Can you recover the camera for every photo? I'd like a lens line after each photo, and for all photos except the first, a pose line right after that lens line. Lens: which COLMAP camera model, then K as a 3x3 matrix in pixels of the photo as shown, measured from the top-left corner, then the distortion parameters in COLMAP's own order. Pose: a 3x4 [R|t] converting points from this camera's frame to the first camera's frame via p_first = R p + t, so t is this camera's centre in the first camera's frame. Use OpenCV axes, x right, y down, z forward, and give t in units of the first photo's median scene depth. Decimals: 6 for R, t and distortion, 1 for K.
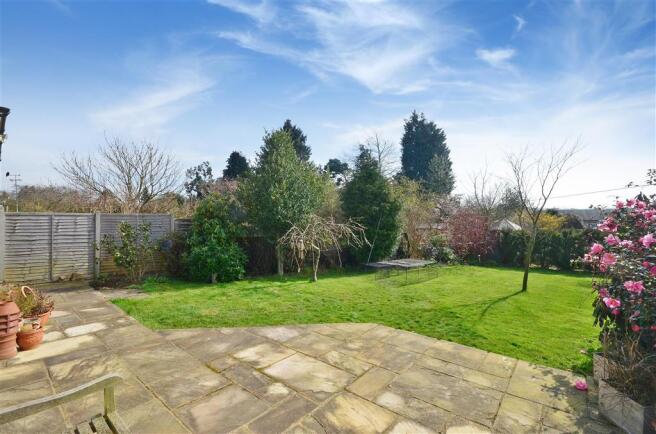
lens RADIAL K [[288.3, 0, 323.7], [0, 288.3, 217.0], [0, 0, 1]] dist [-0.004396, -0.001815]
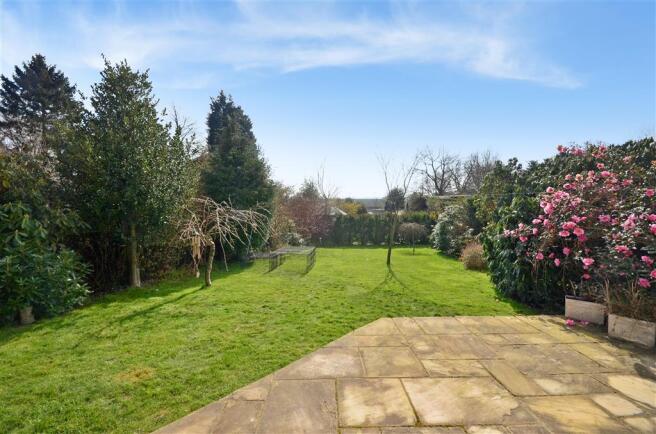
lens RADIAL K [[288.3, 0, 327.3], [0, 288.3, 220.6], [0, 0, 1]] dist [-0.004396, -0.001815]
pose [[0.755434, -0.029077, 0.654579, -0.300033], [-0.009057, 0.998456, 0.054805, 0.006782], [-0.655162, -0.047330, 0.754004, 0.241504]]
